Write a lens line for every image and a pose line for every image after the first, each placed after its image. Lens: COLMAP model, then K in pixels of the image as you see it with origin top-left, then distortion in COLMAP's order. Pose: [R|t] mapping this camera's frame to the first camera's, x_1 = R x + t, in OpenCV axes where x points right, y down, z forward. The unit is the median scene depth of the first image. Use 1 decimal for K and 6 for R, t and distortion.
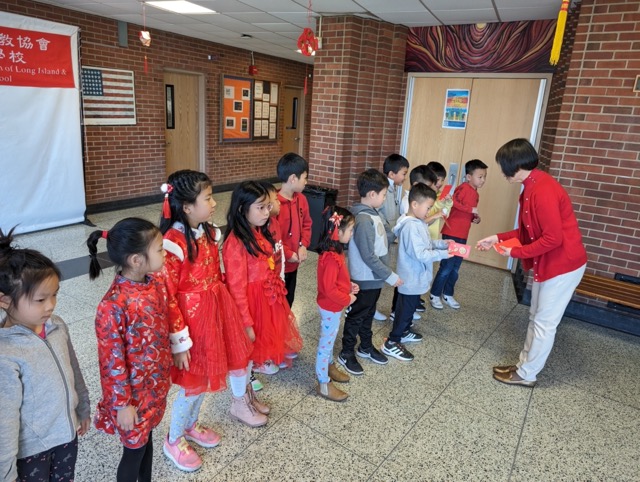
lens RADIAL K [[459.8, 0, 320.0], [0, 459.8, 241.0], [0, 0, 1]] dist [0.003204, 0.007070]
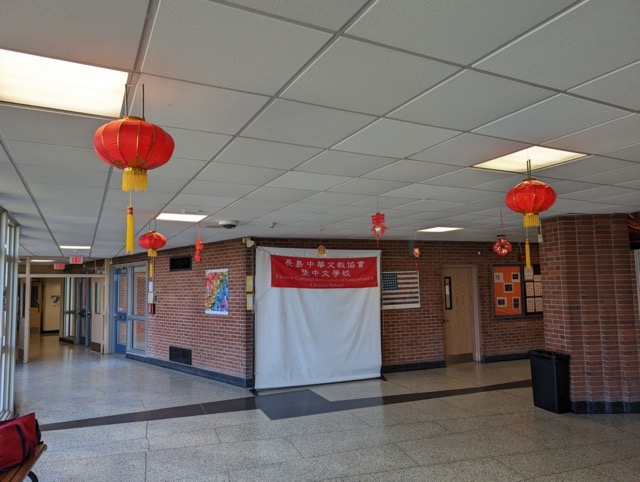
lens RADIAL K [[459.8, 0, 320.0], [0, 459.8, 241.0], [0, 0, 1]] dist [0.003204, 0.007070]
pose [[0.781877, -0.138807, -0.607784, 0.256078], [-0.102136, 0.933207, -0.344519, 0.072884], [0.615010, 0.331447, 0.715476, -0.260234]]
